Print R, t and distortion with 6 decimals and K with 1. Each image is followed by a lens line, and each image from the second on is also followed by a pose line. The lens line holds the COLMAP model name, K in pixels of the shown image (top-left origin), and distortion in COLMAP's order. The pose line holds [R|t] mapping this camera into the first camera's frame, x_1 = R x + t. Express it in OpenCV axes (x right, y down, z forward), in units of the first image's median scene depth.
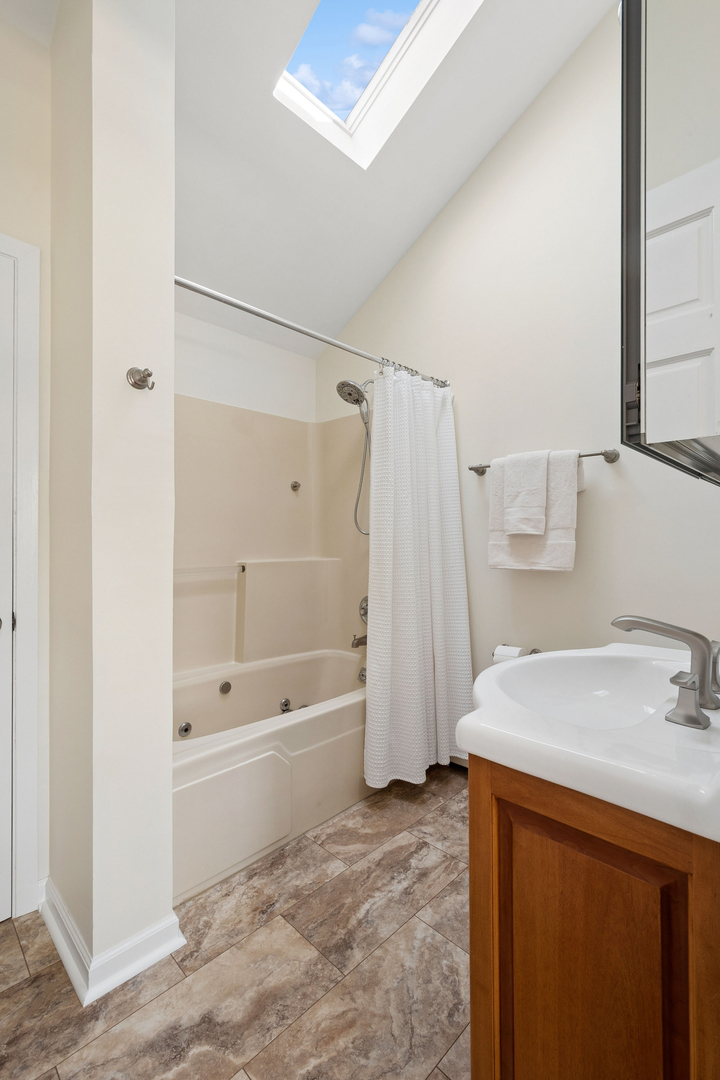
lens RADIAL K [[470.5, 0, 357.5], [0, 470.5, 540.5], [0, 0, 1]] dist [0.004510, 0.000557]
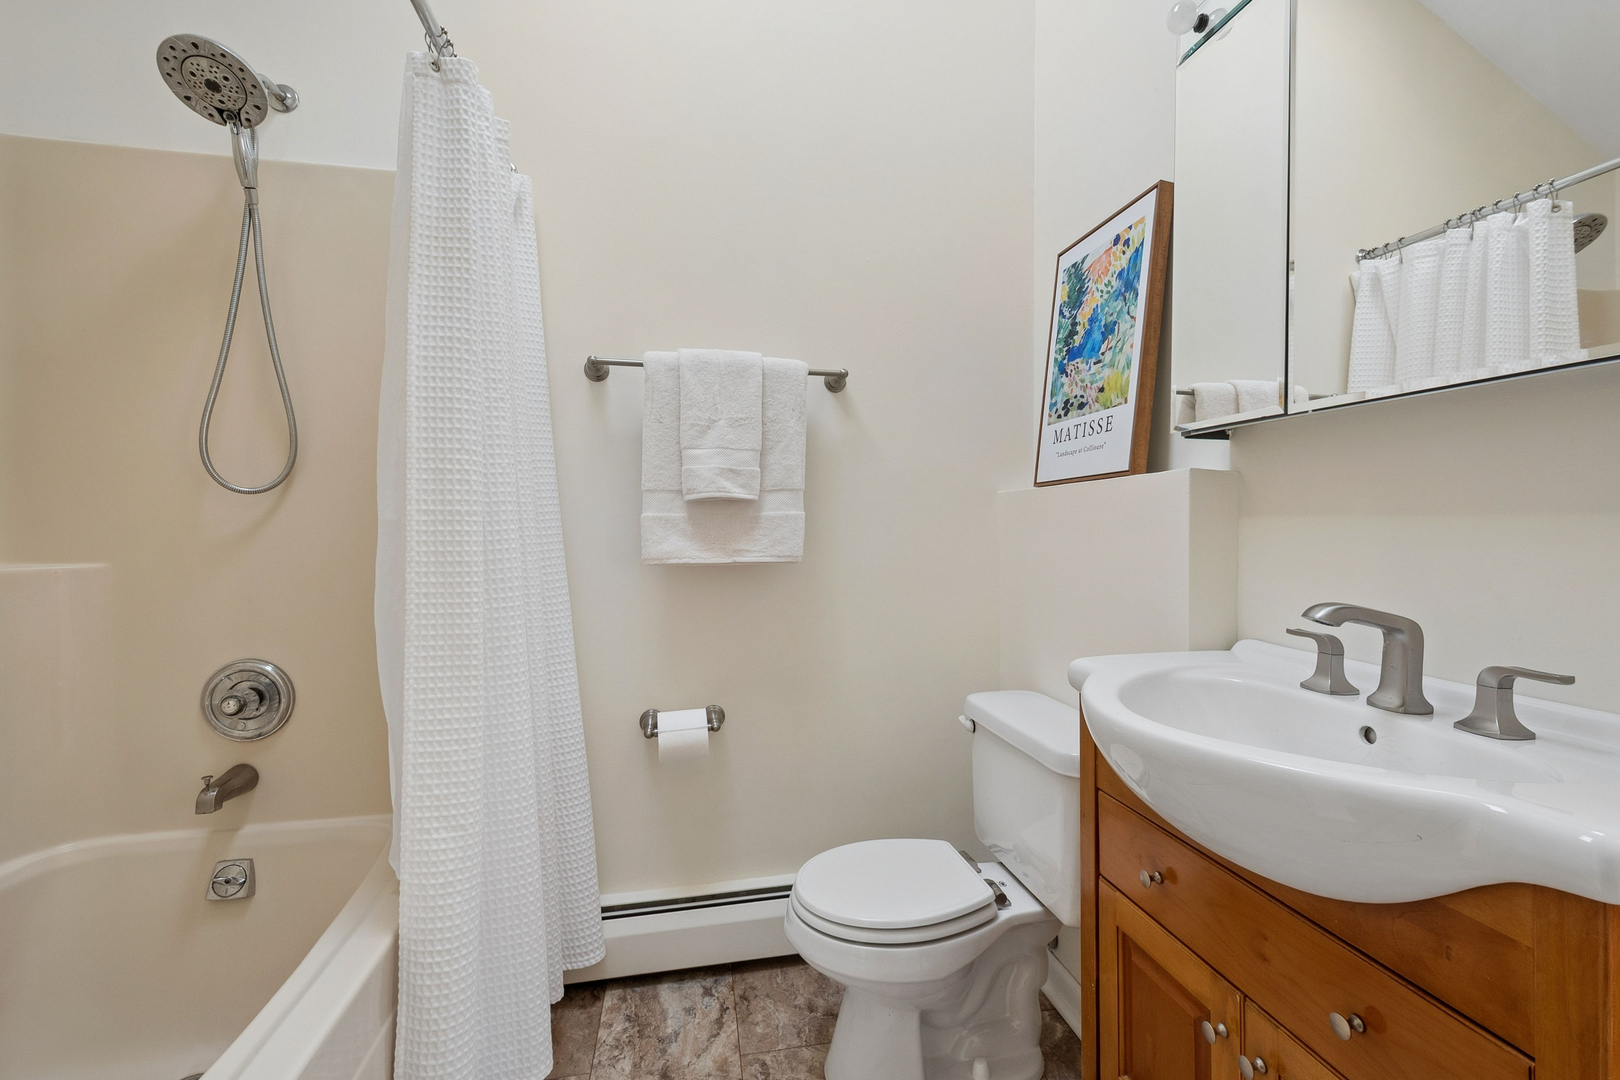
lens RADIAL K [[705.8, 0, 812.1], [0, 705.8, 529.2], [0, 0, 1]] dist [0.004510, 0.000557]
pose [[0.563419, -0.003120, 0.826165, -0.262479], [0.002214, 0.999995, 0.002267, 0.020430], [-0.826168, 0.000552, 0.563423, 0.448842]]
